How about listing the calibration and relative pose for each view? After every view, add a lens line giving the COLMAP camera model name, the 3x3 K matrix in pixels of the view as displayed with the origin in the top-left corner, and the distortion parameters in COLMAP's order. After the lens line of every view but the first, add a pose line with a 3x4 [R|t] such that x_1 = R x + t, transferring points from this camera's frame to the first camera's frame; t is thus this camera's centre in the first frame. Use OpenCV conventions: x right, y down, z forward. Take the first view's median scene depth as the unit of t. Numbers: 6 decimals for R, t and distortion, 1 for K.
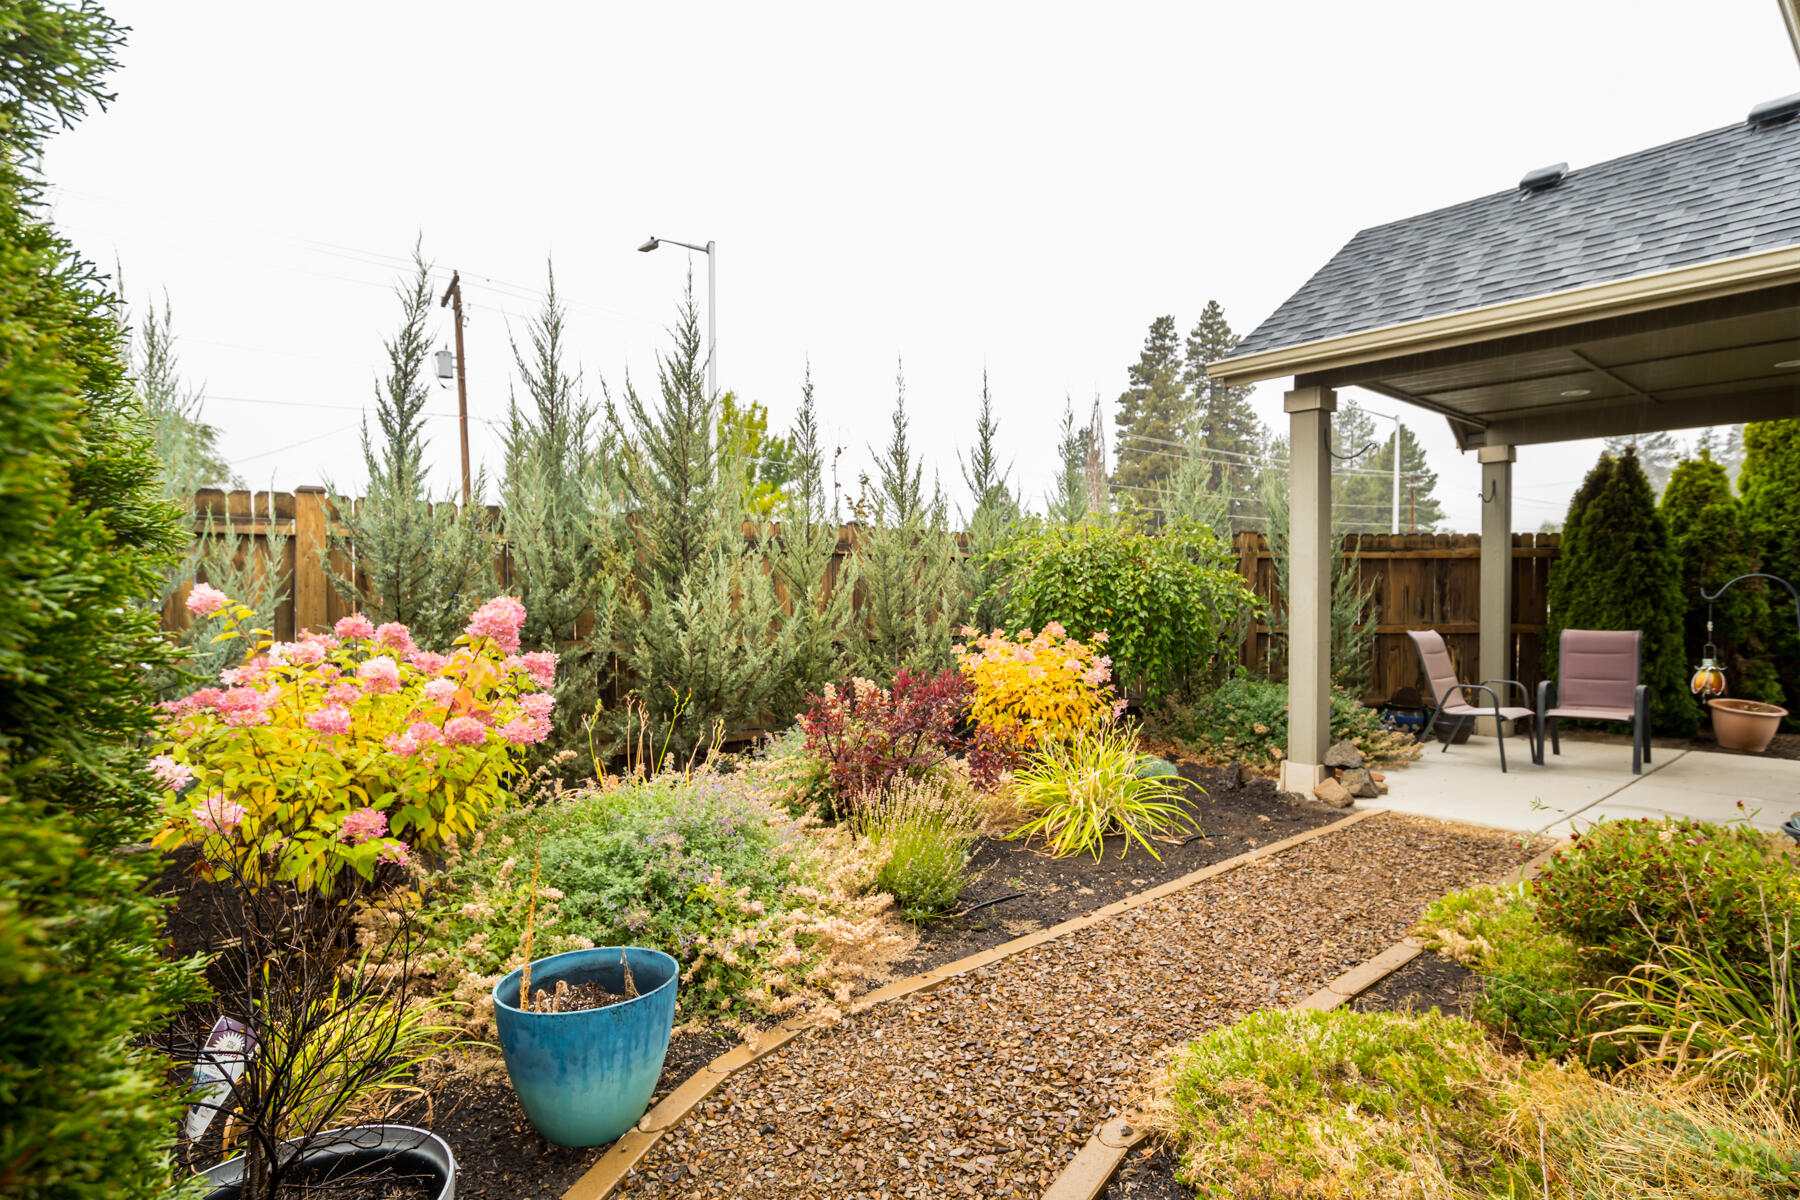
lens RADIAL K [[912.0, 0, 902.0], [0, 912.0, 602.5], [0, 0, 1]] dist [-0.024933, 0.014058]
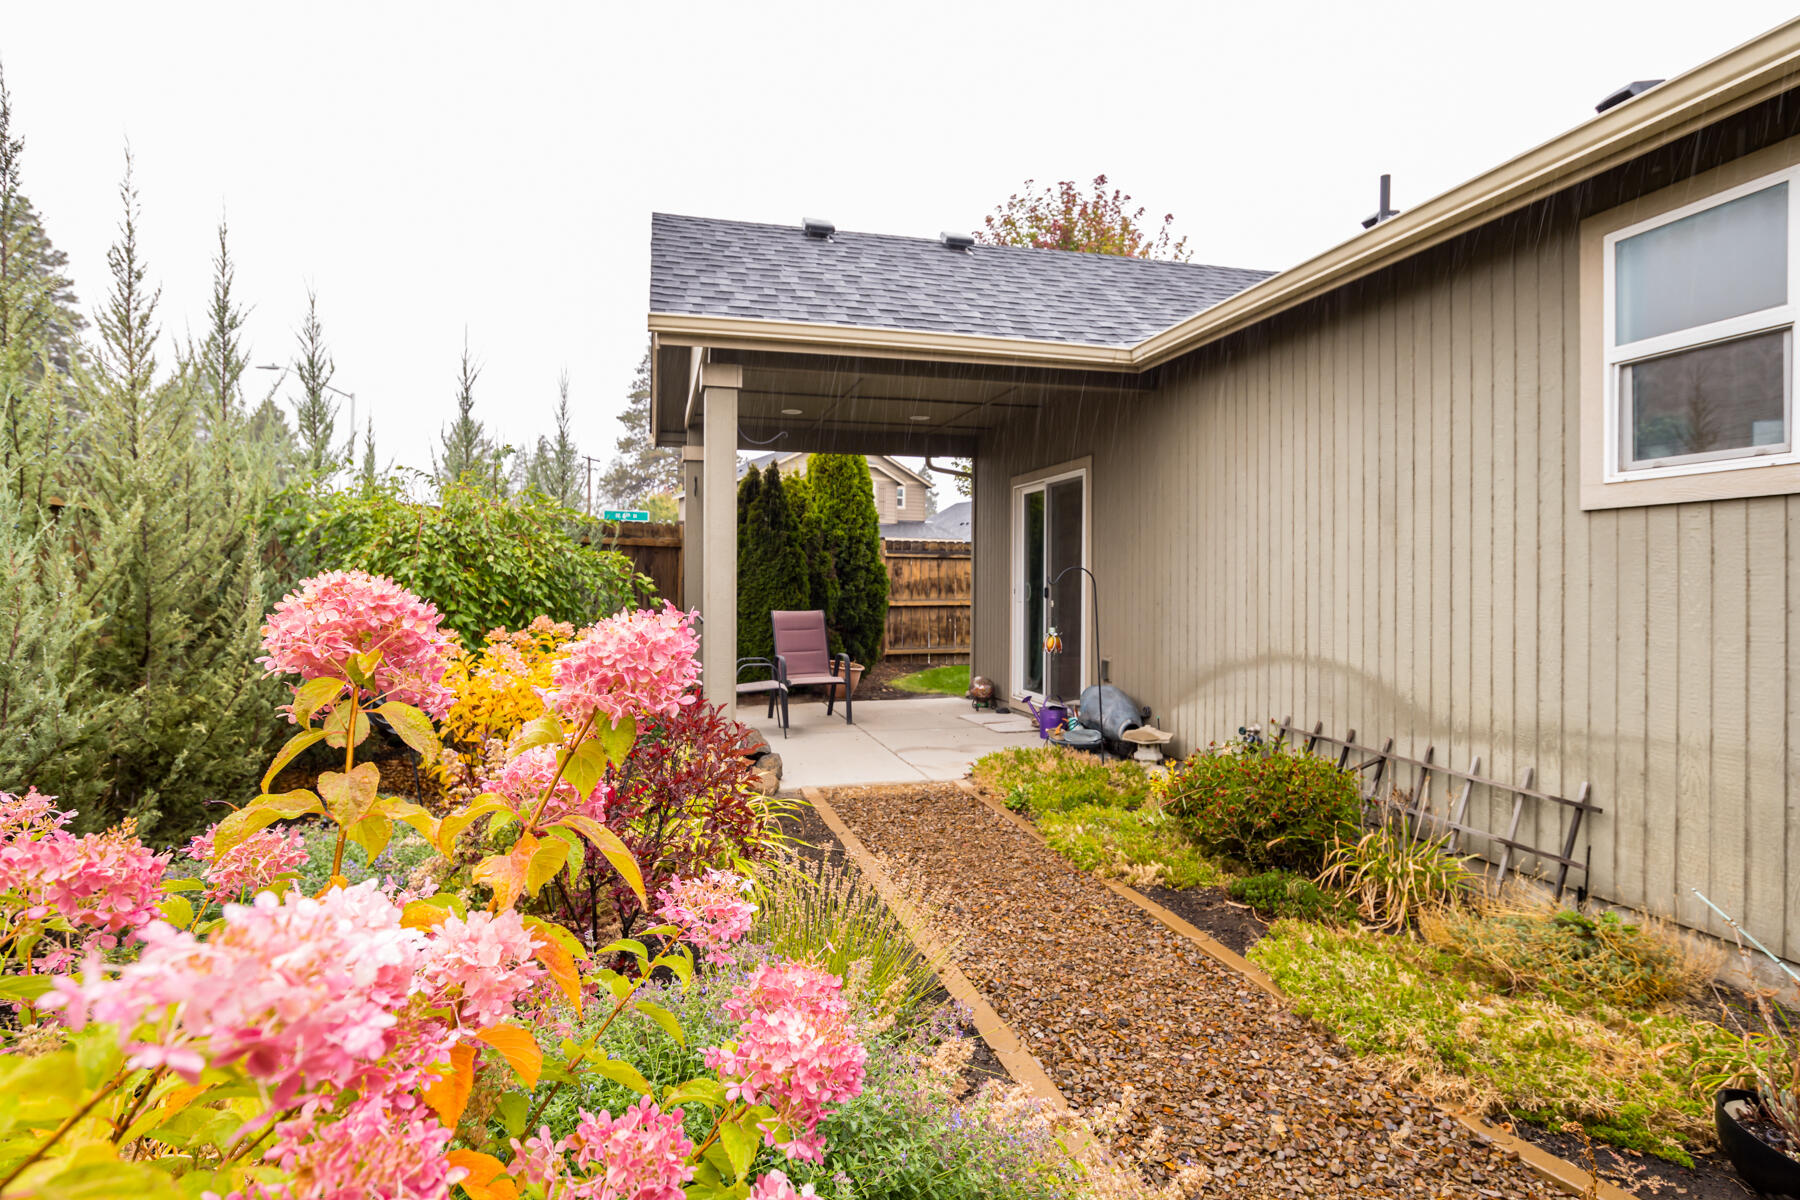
lens RADIAL K [[912.0, 0, 902.0], [0, 912.0, 602.5], [0, 0, 1]] dist [-0.024933, 0.014058]
pose [[0.485438, -0.017806, 0.874090, -0.235787], [0.000363, 0.999797, 0.020165, -0.004966], [-0.874271, -0.009472, 0.485345, 0.276849]]
